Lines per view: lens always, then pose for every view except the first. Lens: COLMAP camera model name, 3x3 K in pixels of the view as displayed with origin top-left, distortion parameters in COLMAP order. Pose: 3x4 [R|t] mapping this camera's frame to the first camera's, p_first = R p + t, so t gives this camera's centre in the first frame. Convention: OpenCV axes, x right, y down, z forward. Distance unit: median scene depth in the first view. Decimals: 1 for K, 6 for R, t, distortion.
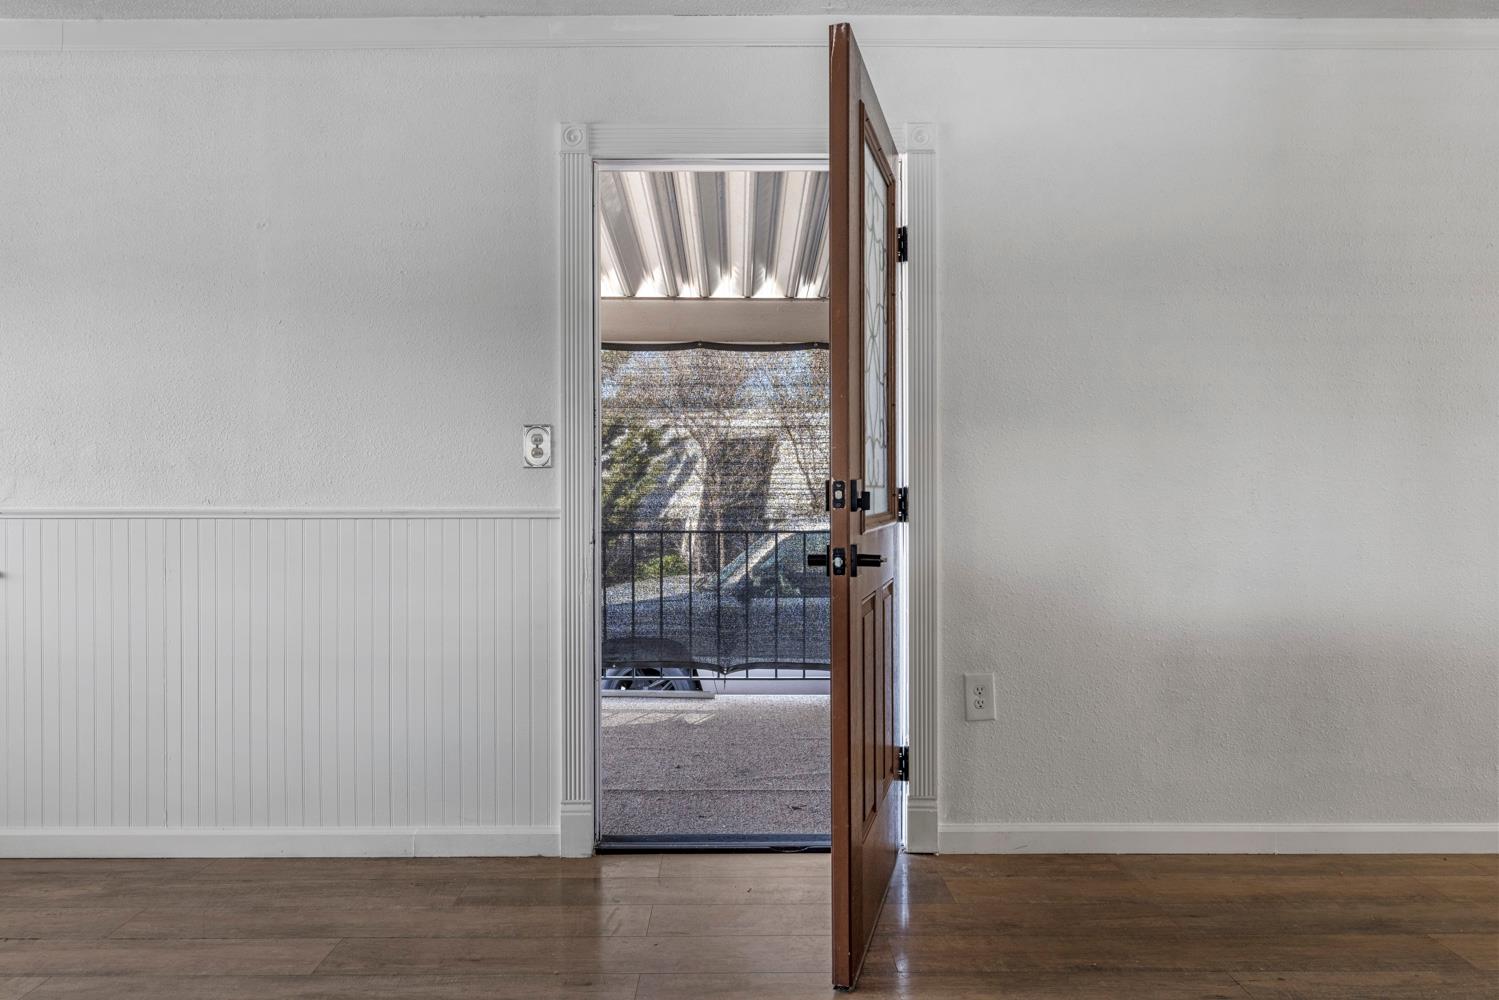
lens RADIAL K [[1059.3, 0, 748.3], [0, 1059.3, 498.9], [0, 0, 1]] dist [-0.000398, 0.003304]
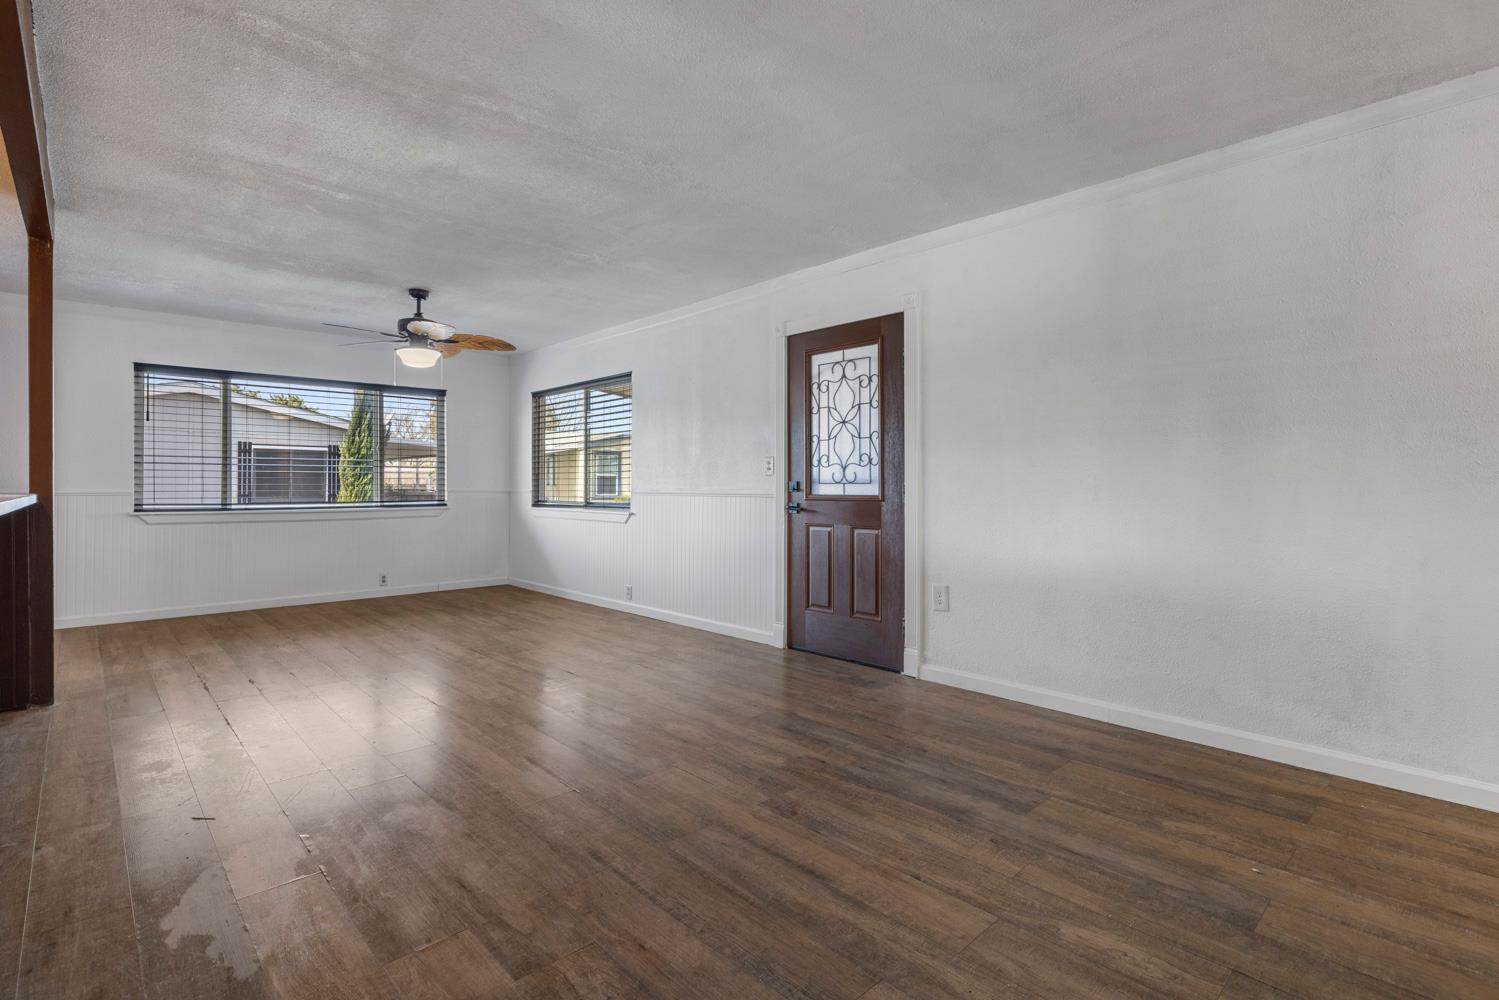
lens RADIAL K [[710.3, 0, 743.5], [0, 710.3, 484.0], [0, 0, 1]] dist [-0.004406, -0.000006]
pose [[0.677575, 0.000959, -0.735453, 0.912740], [-0.009268, 0.999931, -0.007235, 0.001753], [0.735395, 0.011718, 0.677537, -0.089543]]
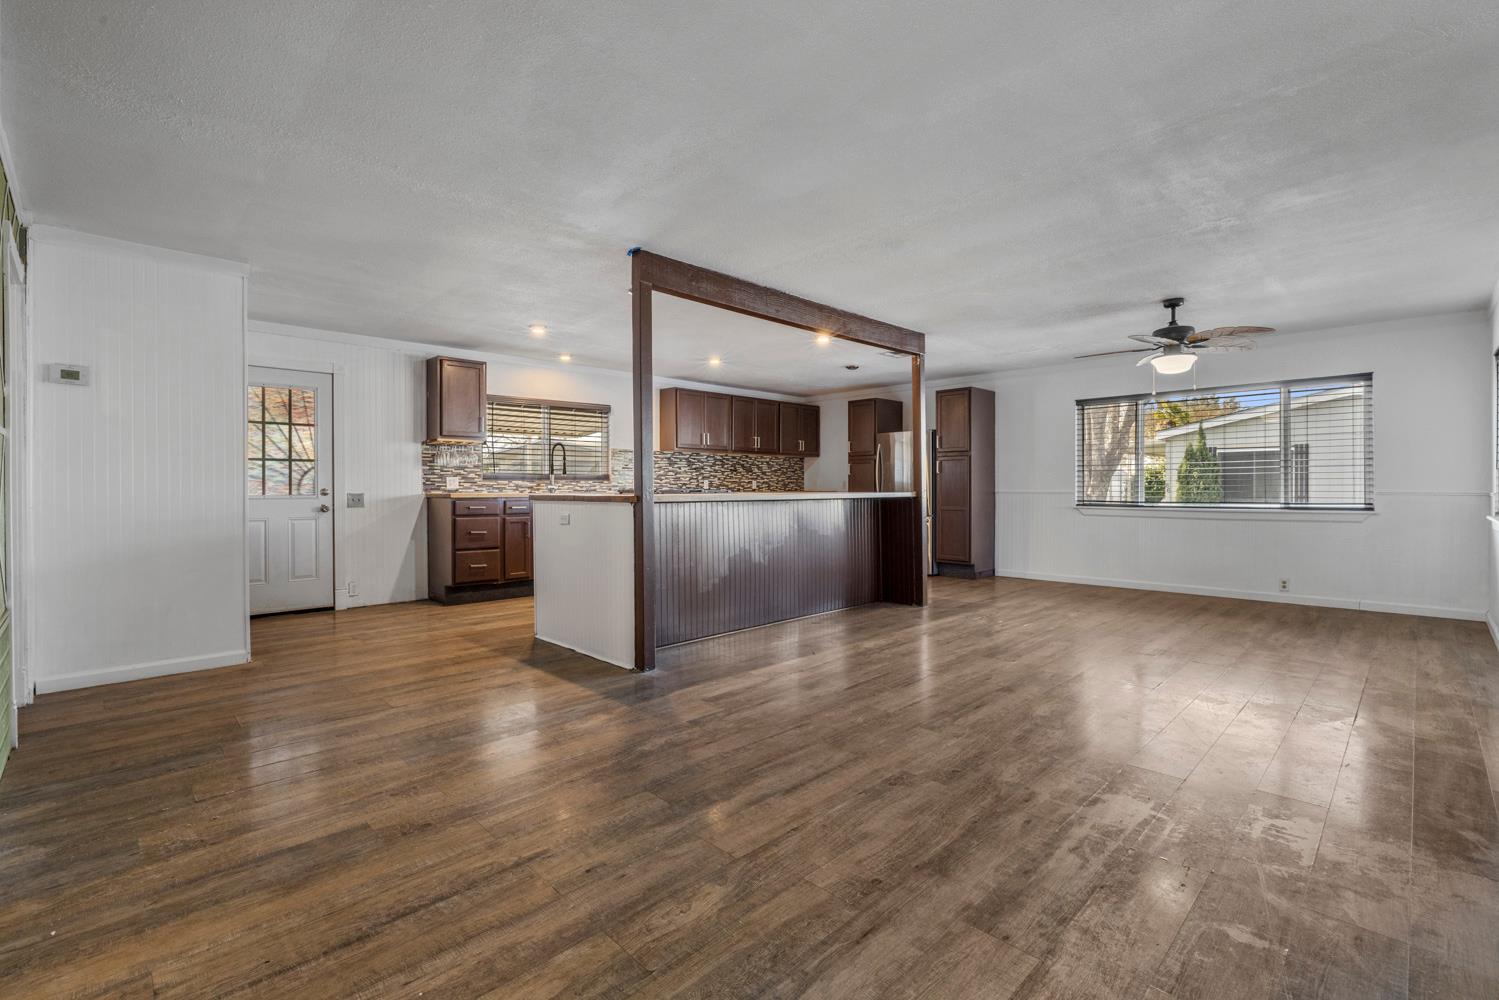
lens RADIAL K [[667.7, 0, 742.7], [0, 667.7, 485.5], [0, 0, 1]] dist [0.005279, 0.000230]
pose [[-0.729065, 0.001290, -0.684443, 1.054329], [-0.001007, 0.999995, 0.002957, -0.005770], [0.684444, 0.002845, -0.729060, 0.894609]]
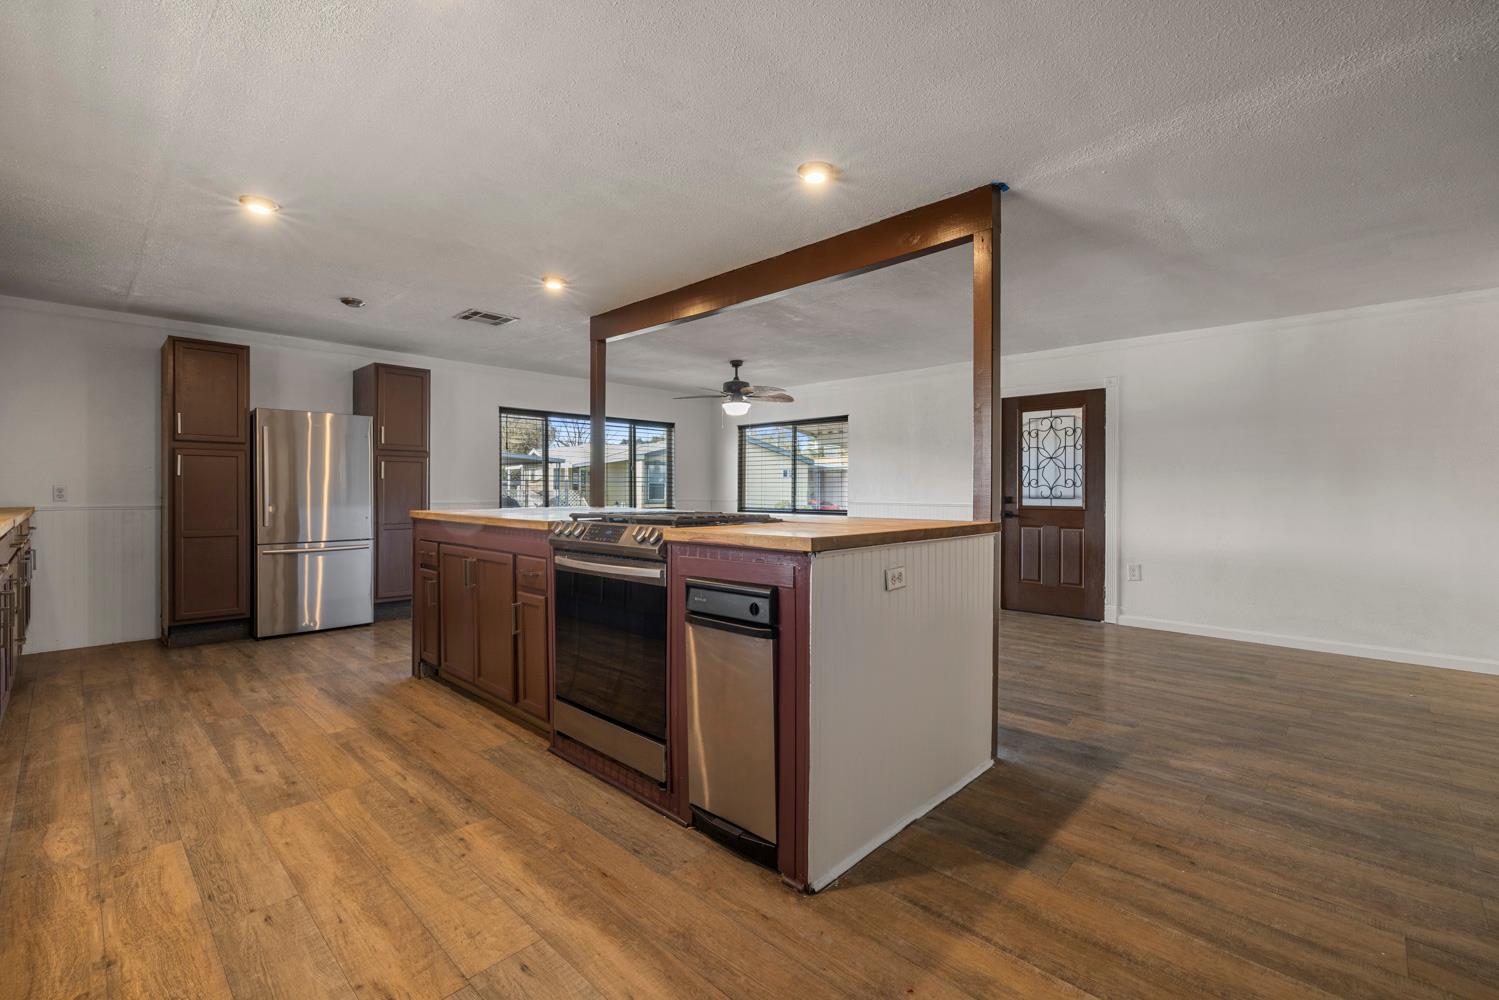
lens RADIAL K [[642.4, 0, 739.3], [0, 642.4, 506.3], [0, 0, 1]] dist [-0.000160, 0.000729]
pose [[0.705513, 0.024031, -0.708289, 0.720007], [-0.011709, 0.999684, 0.022254, -0.019852], [0.708600, -0.007407, 0.705572, -0.989516]]
